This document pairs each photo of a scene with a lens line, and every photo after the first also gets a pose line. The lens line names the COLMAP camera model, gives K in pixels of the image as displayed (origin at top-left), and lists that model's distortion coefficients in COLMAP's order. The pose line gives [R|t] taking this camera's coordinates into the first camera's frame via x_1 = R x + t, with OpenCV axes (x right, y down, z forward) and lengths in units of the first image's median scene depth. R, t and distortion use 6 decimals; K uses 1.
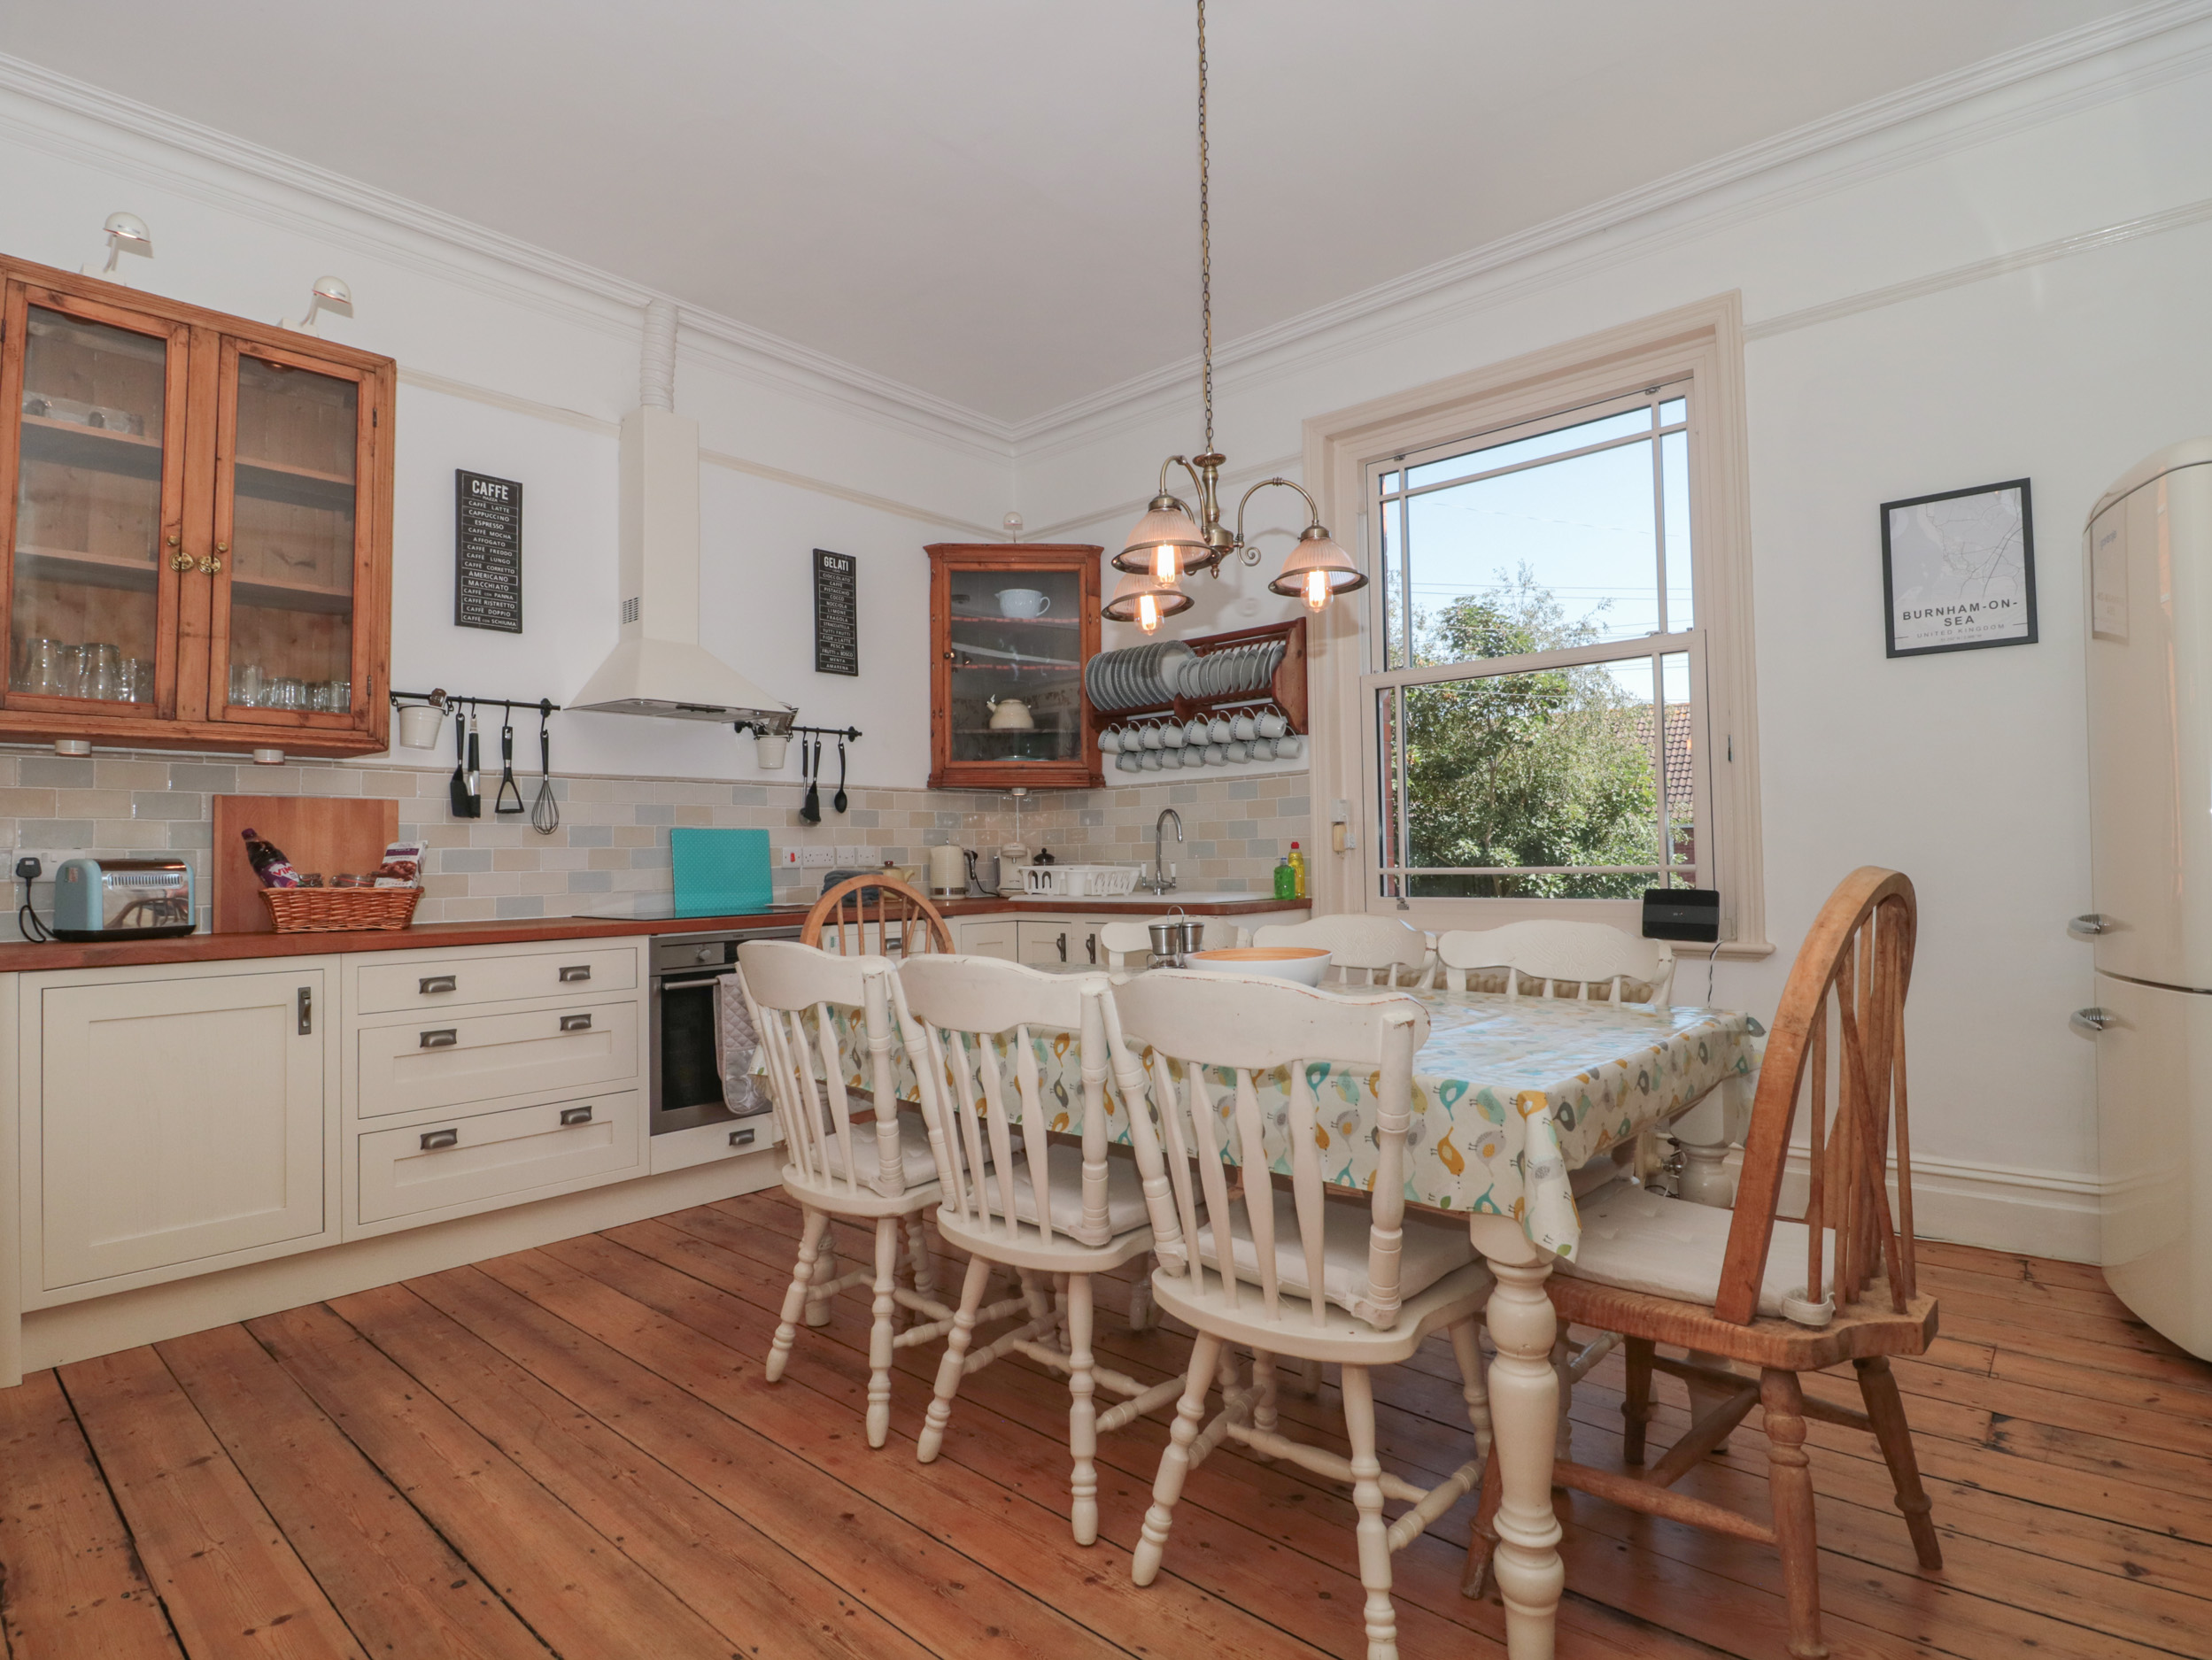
lens RADIAL K [[1153.3, 0, 1109.2], [0, 1153.3, 821.4], [0, 0, 1]] dist [0.001994, -0.016425]
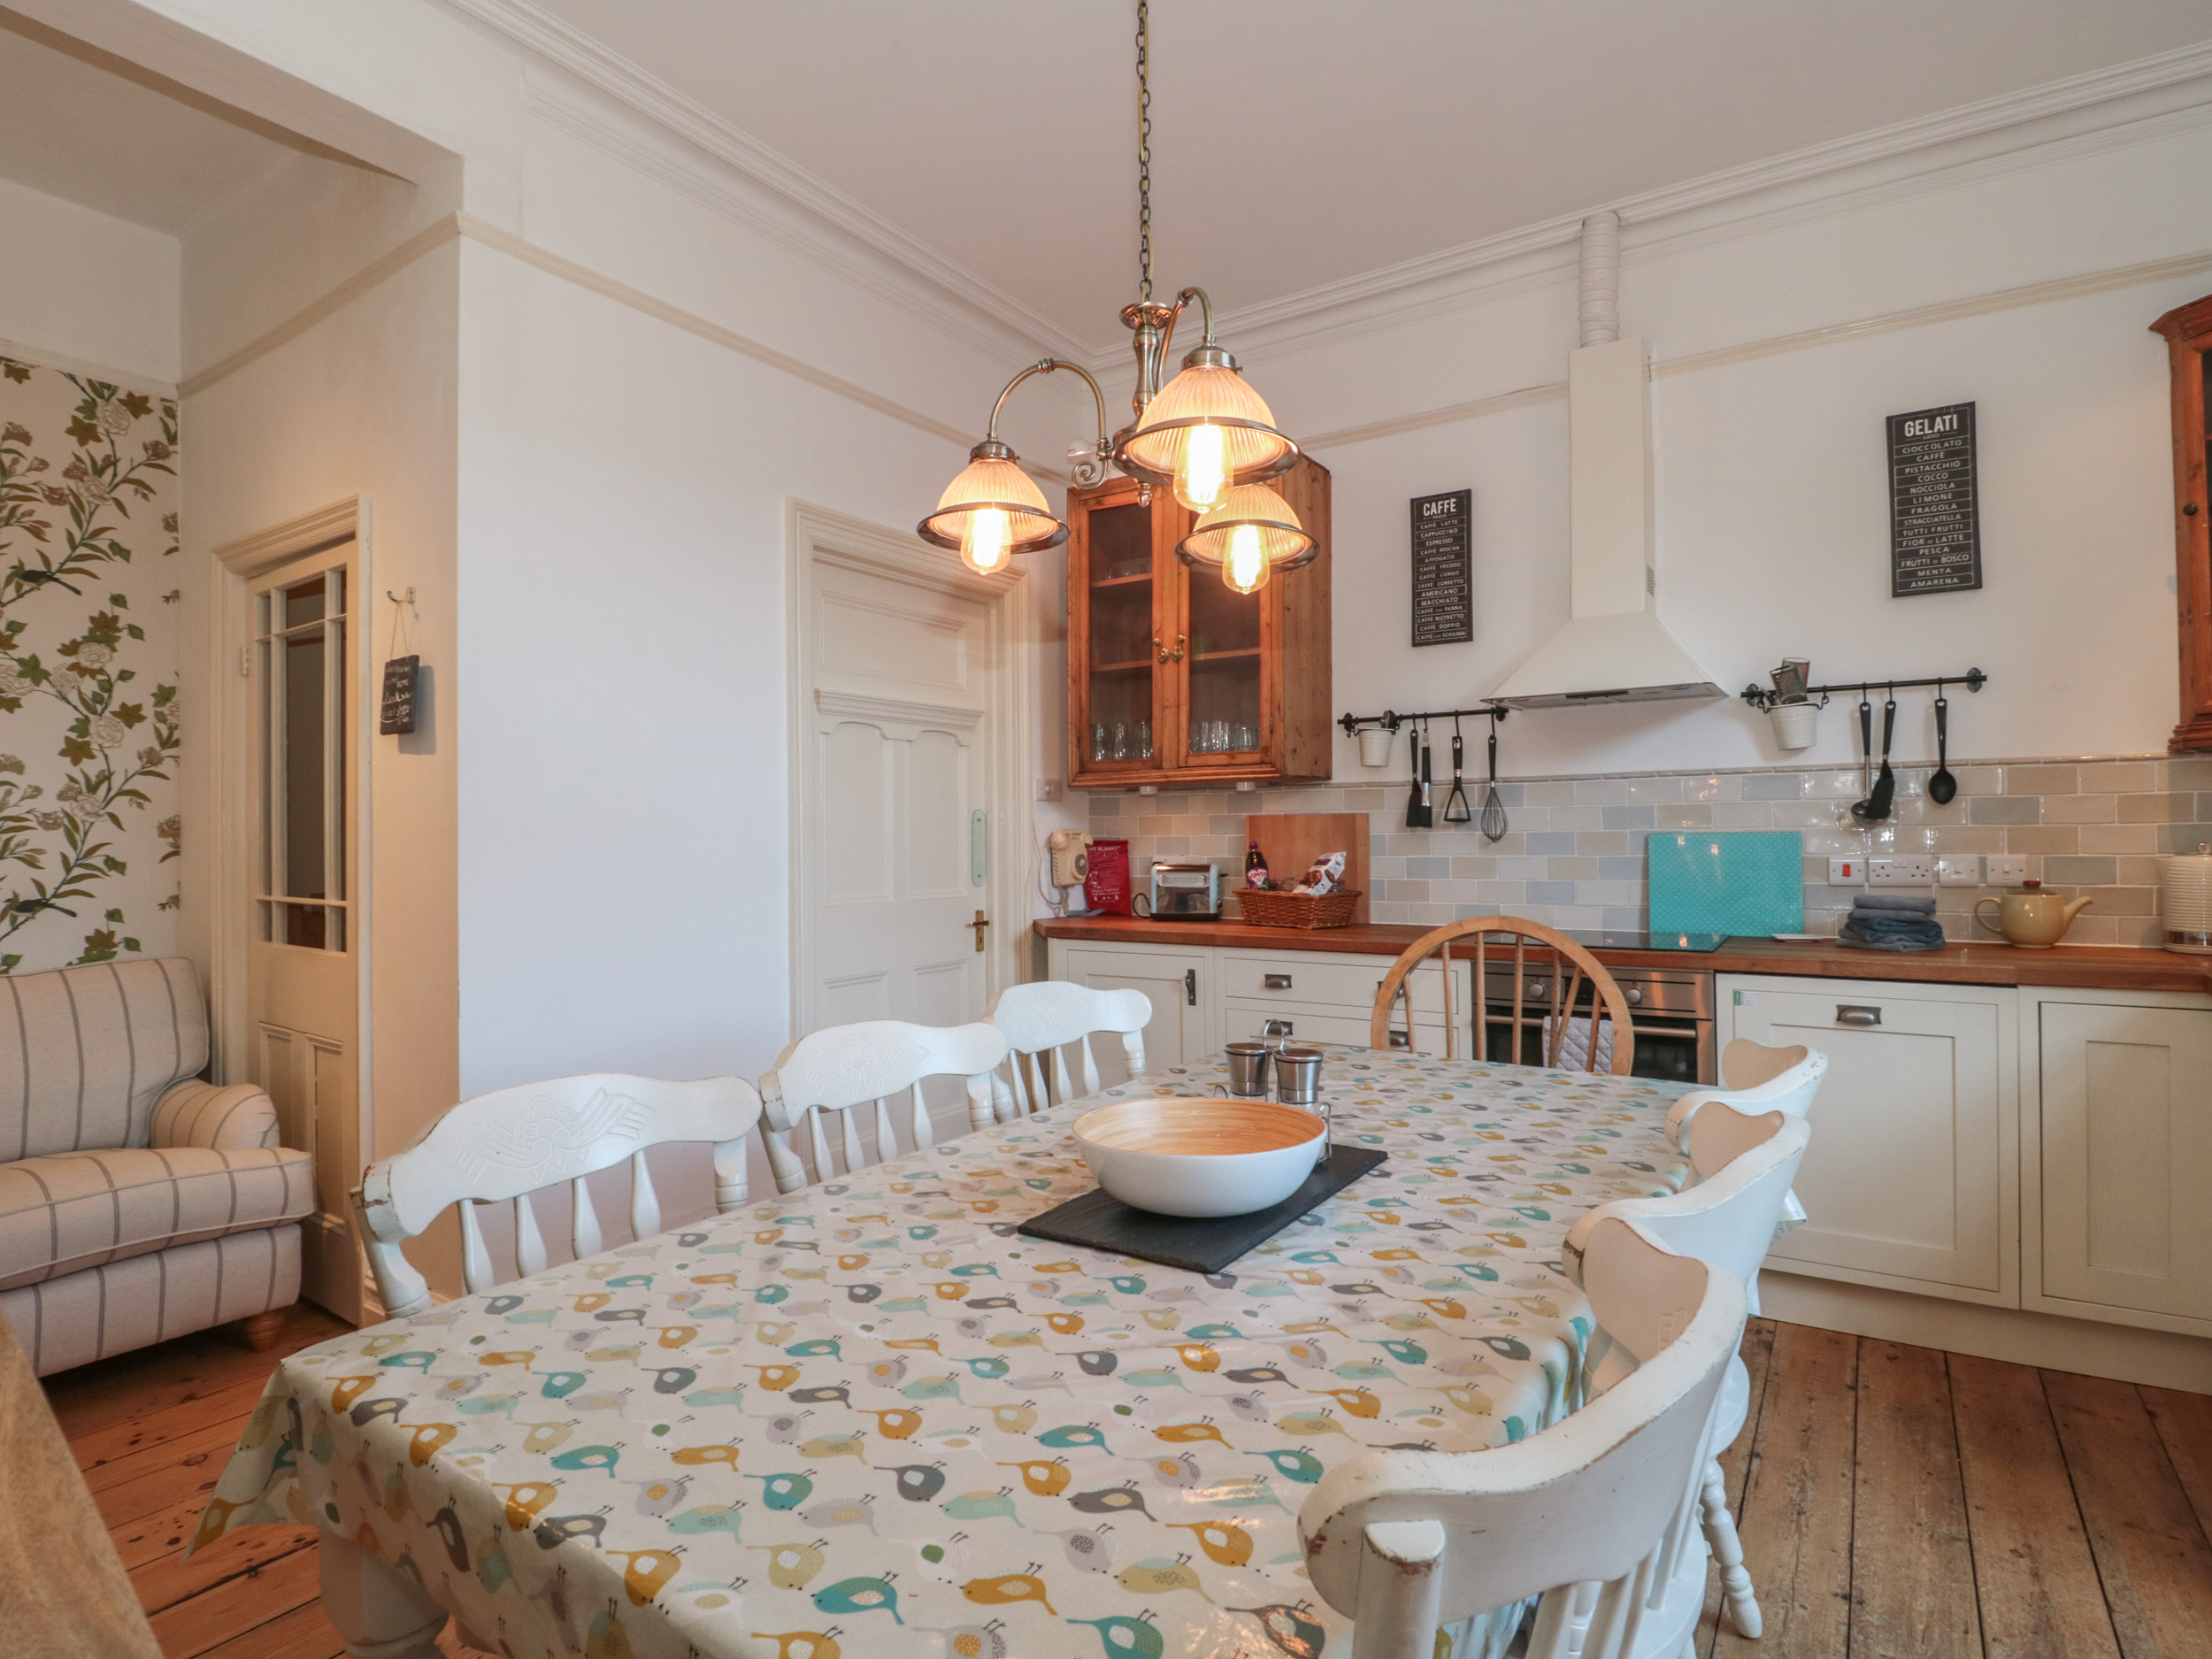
lens RADIAL K [[1153.4, 0, 1109.2], [0, 1153.4, 820.9], [0, 0, 1]] dist [0.001994, -0.016425]
pose [[0.139396, 0.000679, -0.990236, 0.432377], [0.040835, 0.999145, 0.006433, -0.026572], [0.989394, -0.041333, 0.139249, 0.542843]]
